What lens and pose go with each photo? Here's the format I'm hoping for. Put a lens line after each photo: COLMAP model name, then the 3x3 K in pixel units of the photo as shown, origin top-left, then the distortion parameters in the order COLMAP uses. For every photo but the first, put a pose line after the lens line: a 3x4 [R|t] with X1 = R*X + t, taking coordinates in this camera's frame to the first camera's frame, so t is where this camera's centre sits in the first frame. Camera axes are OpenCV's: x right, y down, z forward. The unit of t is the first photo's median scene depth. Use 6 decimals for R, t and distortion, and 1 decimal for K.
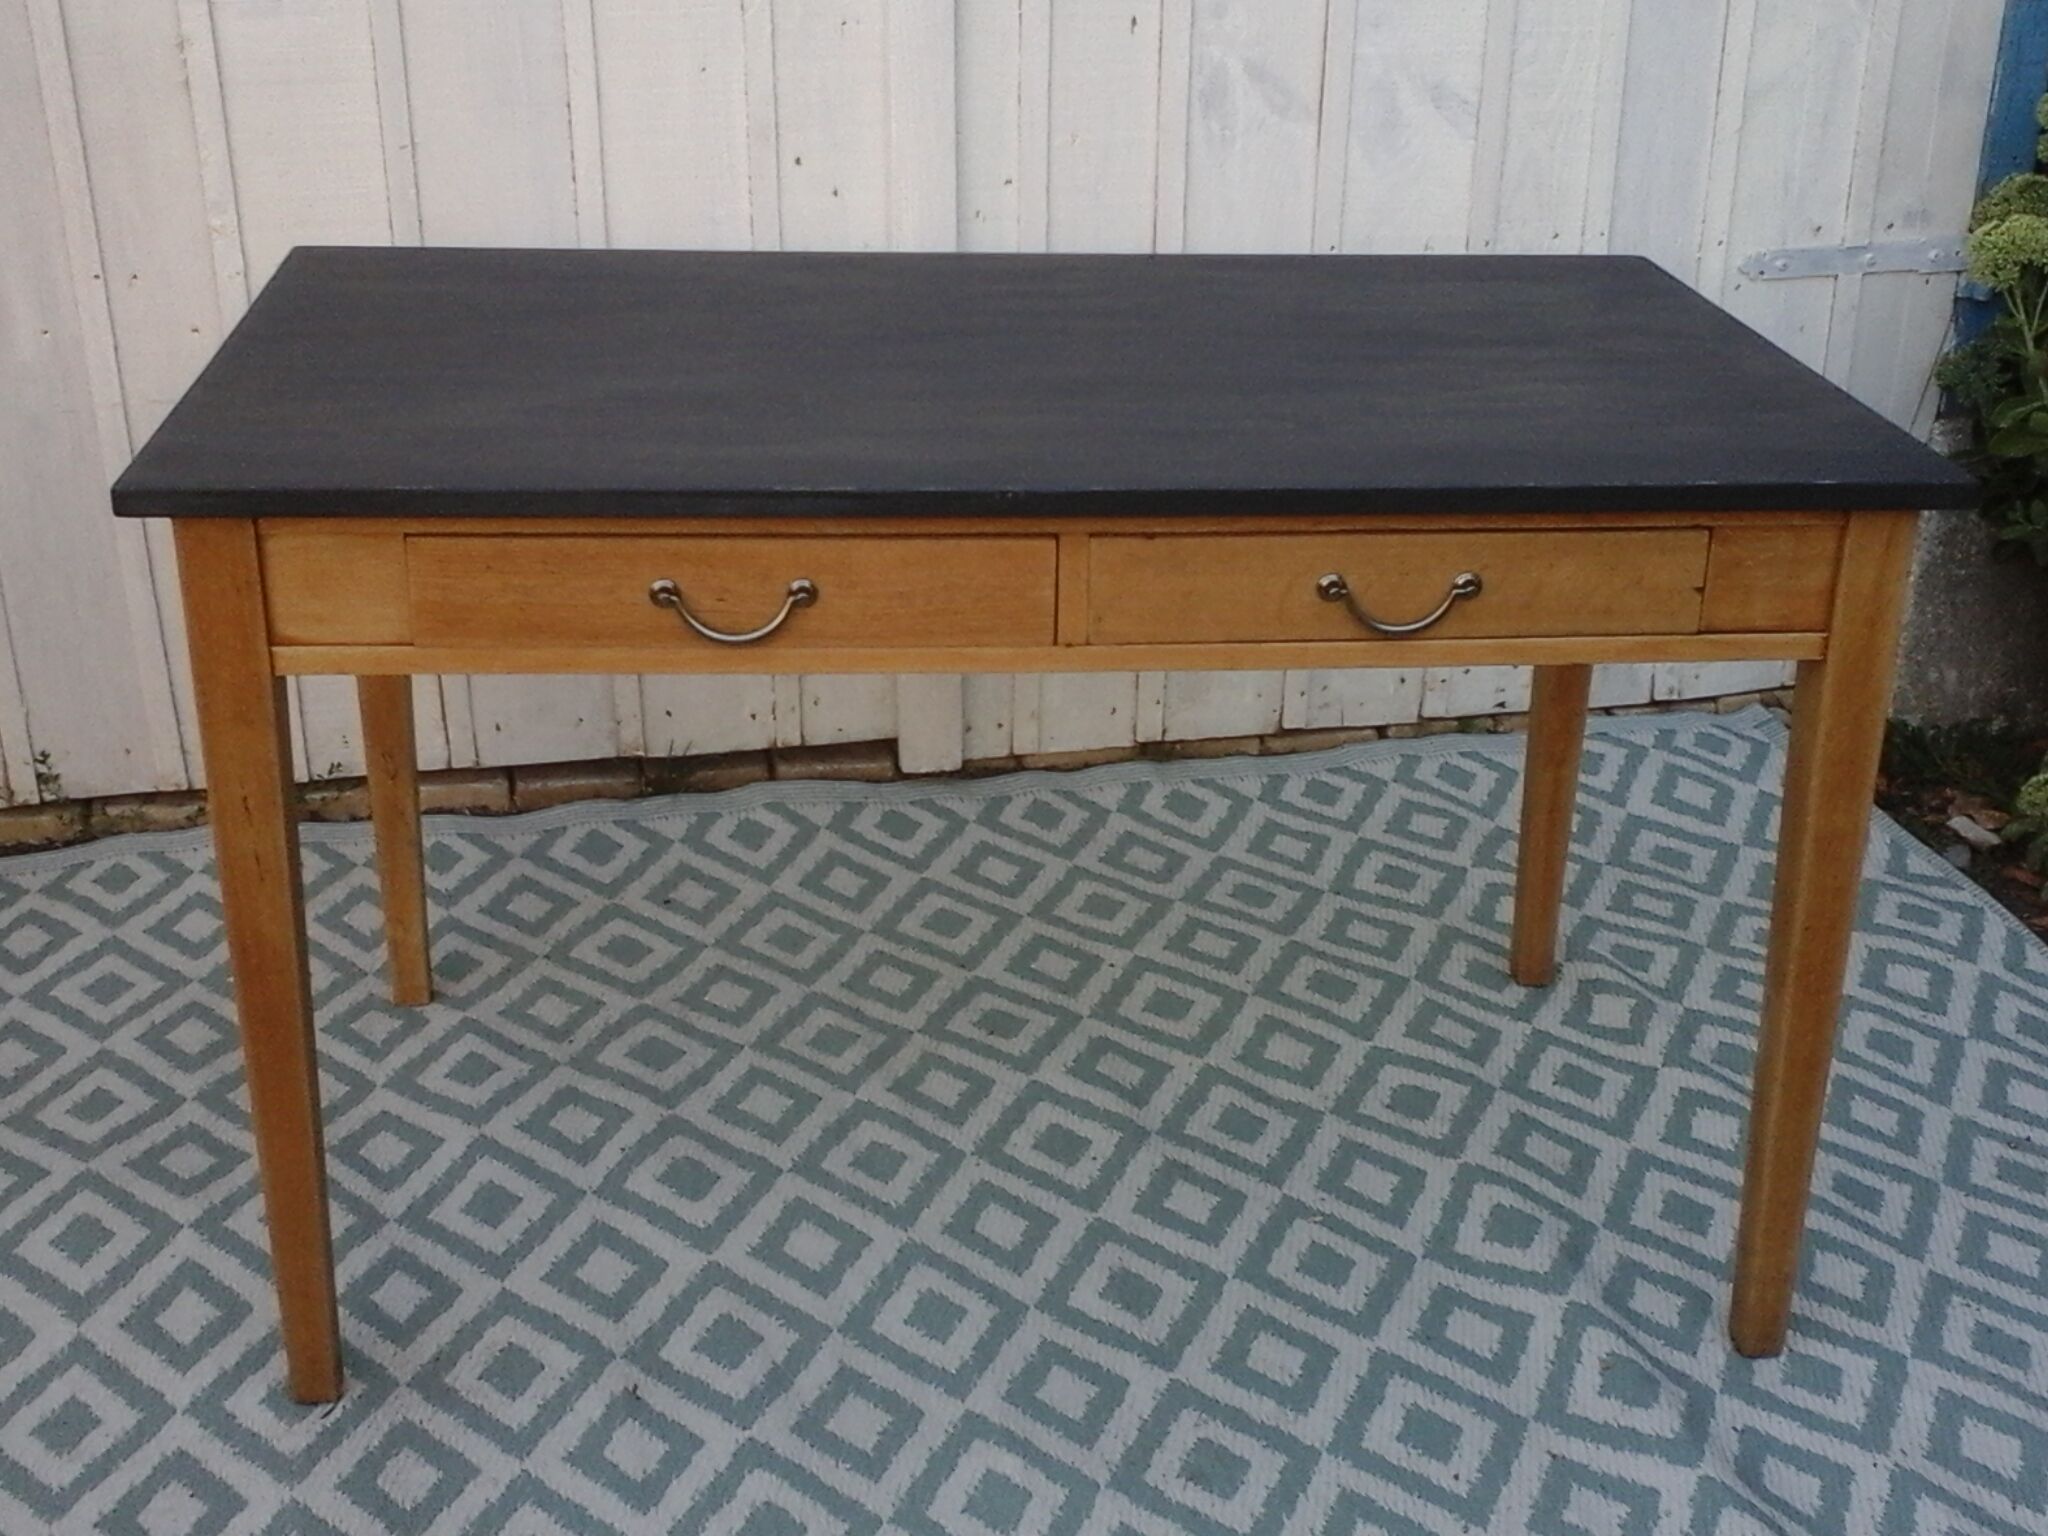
lens RADIAL K [[2746.3, 0, 1056.4], [0, 2746.3, 826.1], [0, 0, 1]] dist [-0.039730, 0.000000]
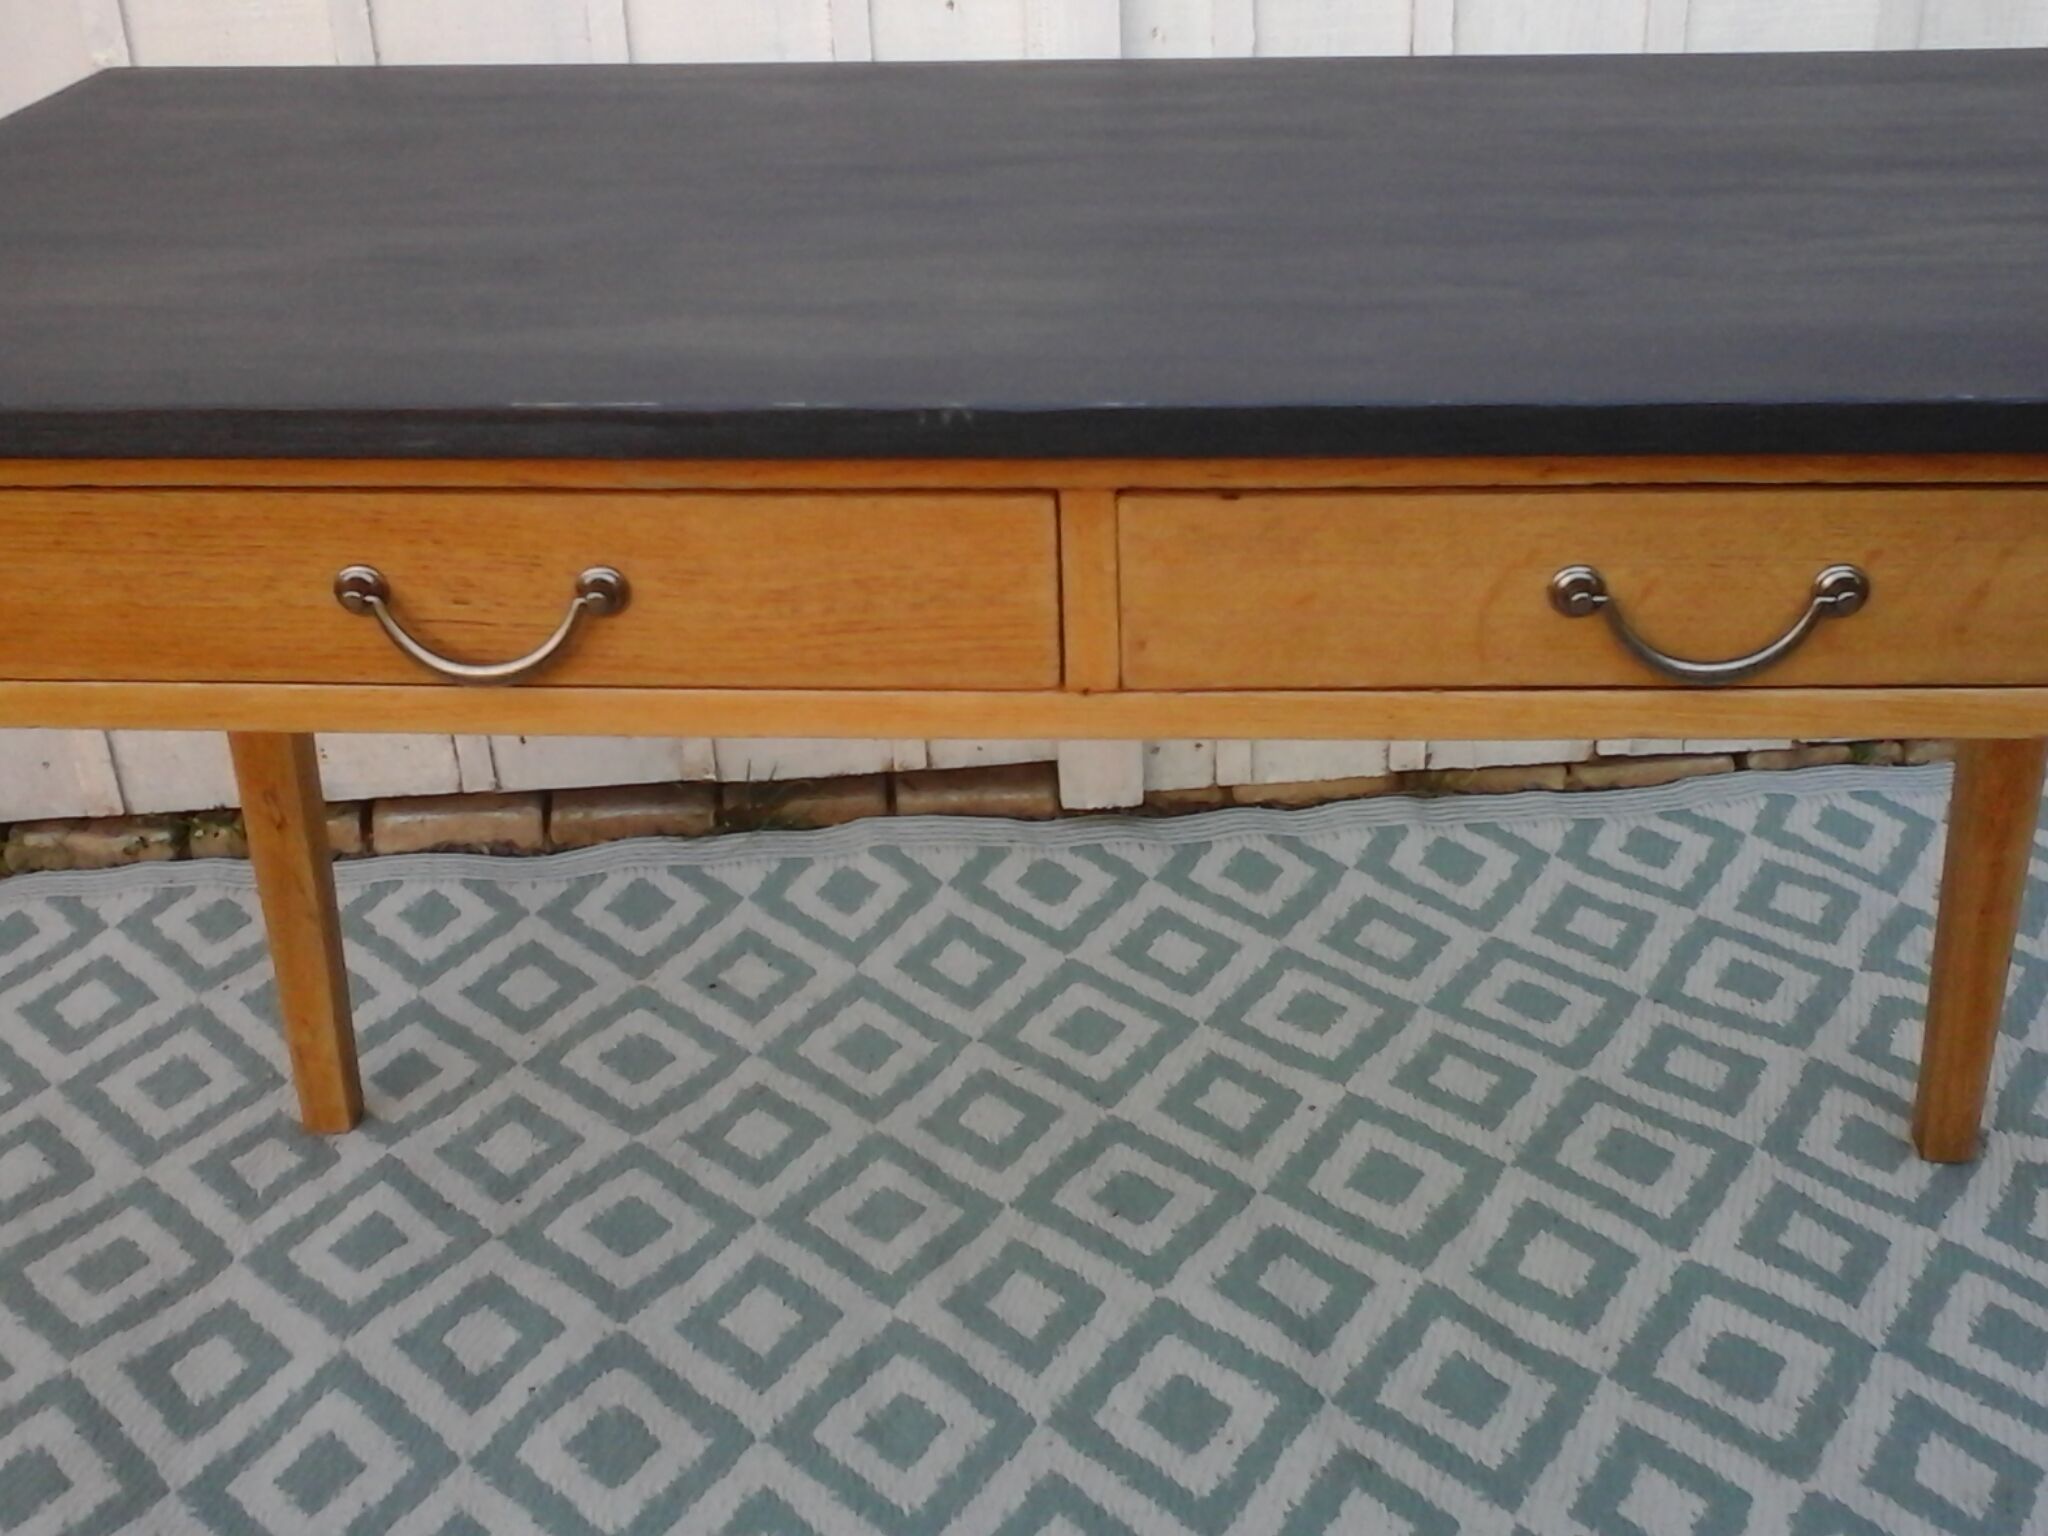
lens RADIAL K [[2746.3, 0, 955.0], [0, 2746.3, 810.4], [0, 0, 1]] dist [-0.039730, 0.000000]
pose [[0.982583, 0.023771, -0.184298, 0.055558], [-0.021233, 0.999651, 0.015732, -0.032264], [0.184607, -0.011545, 0.982745, 0.292230]]
